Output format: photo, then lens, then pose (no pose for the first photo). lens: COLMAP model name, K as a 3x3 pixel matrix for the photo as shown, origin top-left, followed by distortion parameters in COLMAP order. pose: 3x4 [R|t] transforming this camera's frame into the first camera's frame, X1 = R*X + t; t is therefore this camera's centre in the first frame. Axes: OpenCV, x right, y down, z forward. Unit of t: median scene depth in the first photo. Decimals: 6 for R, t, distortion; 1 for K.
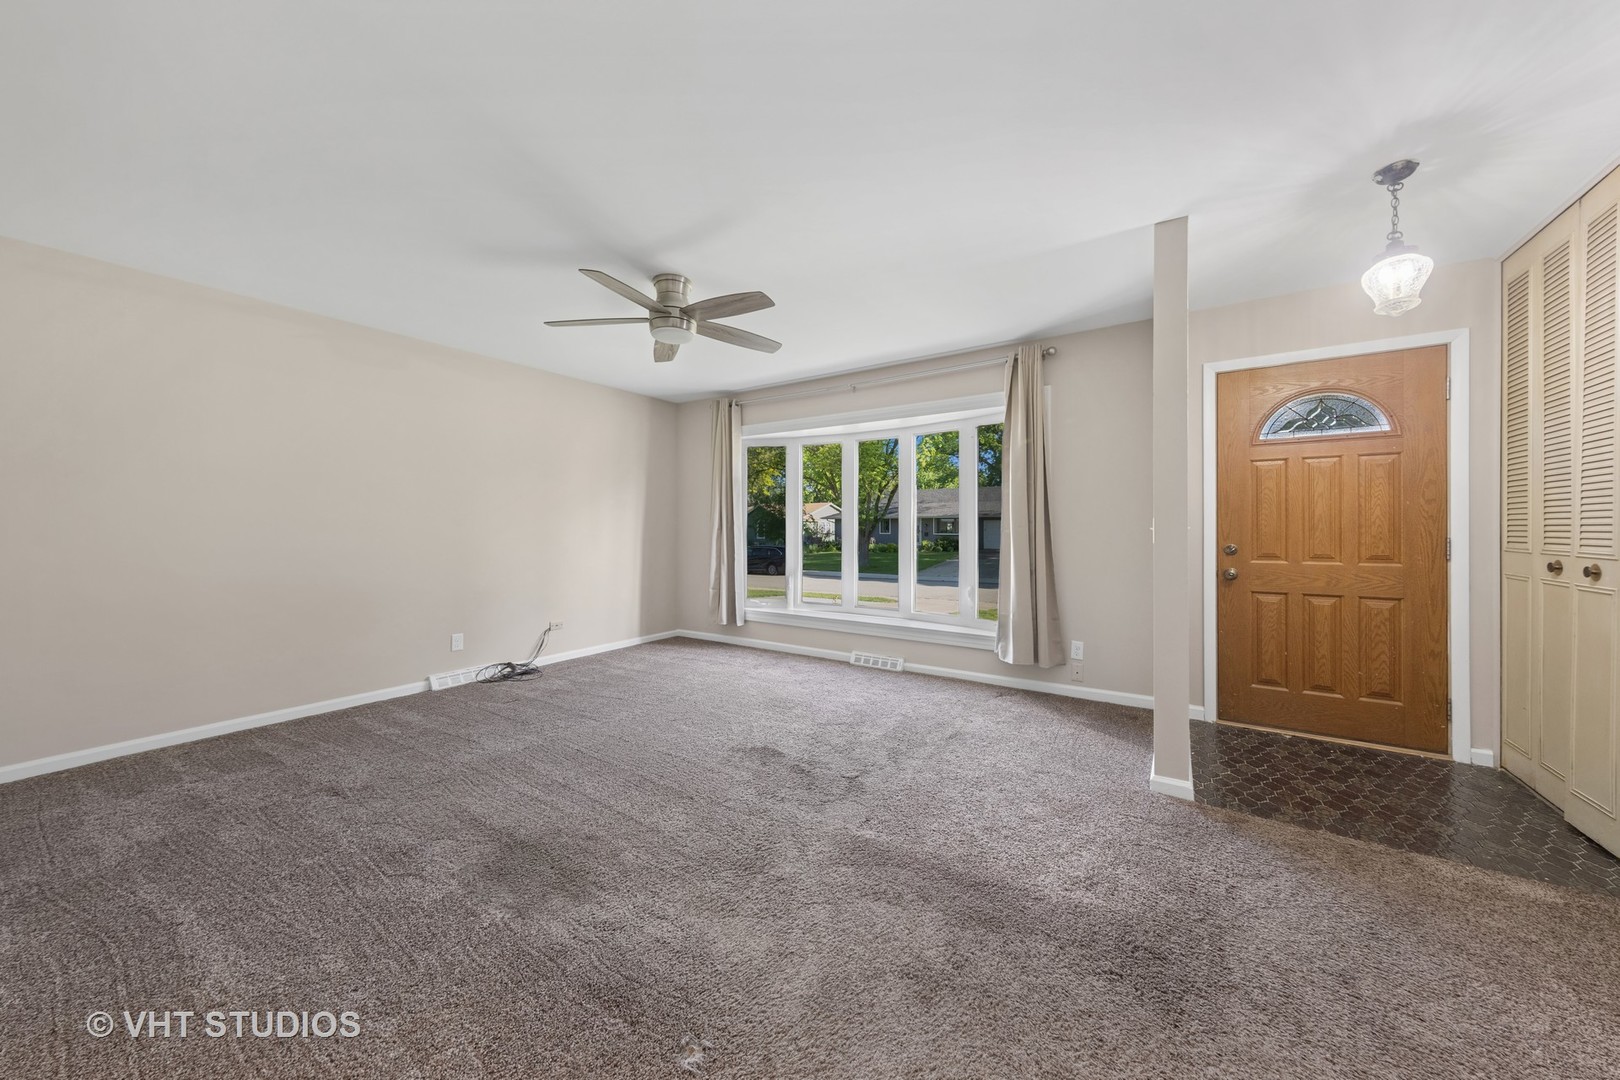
lens RADIAL K [[529.5, 0, 816.3], [0, 529.5, 532.5], [0, 0, 1]] dist [-0.000062, -0.000020]
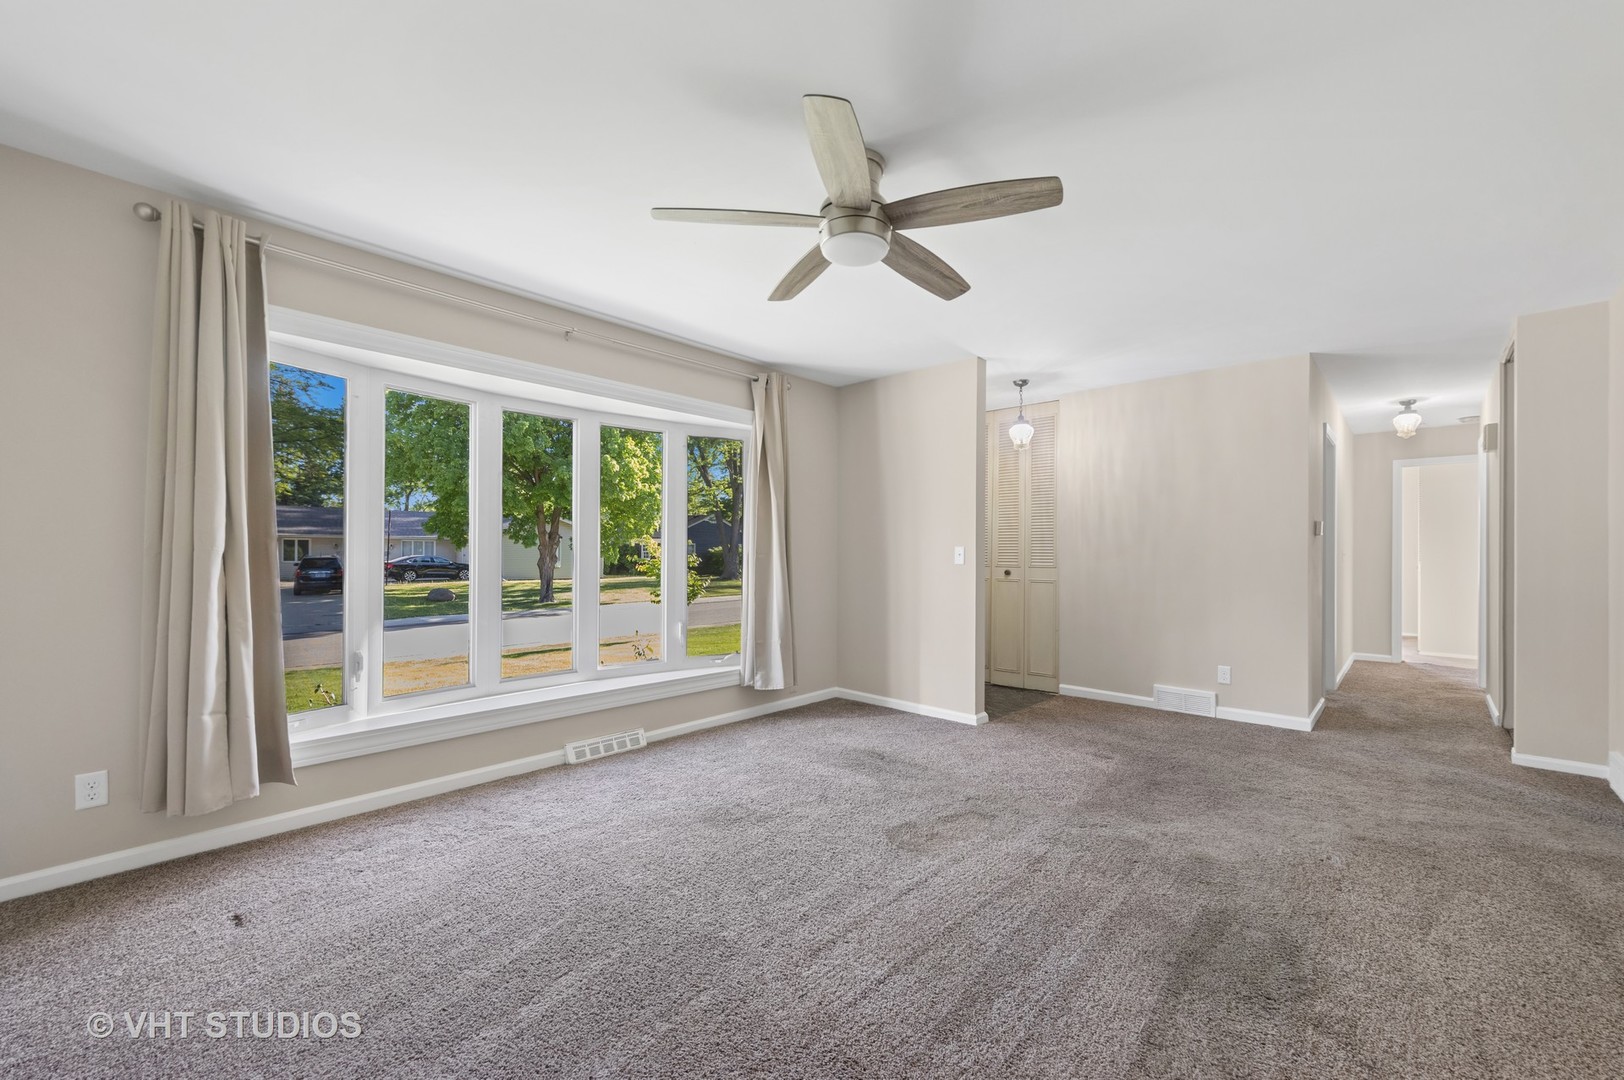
lens RADIAL K [[644.3, 0, 816.9], [0, 644.3, 547.3], [0, 0, 1]] dist [0.003121, 0.000076]
pose [[0.175740, 0.009034, 0.984395, -0.790477], [0.004137, 0.999942, -0.009916, -0.006319], [-0.984428, 0.005815, 0.175693, 0.692589]]
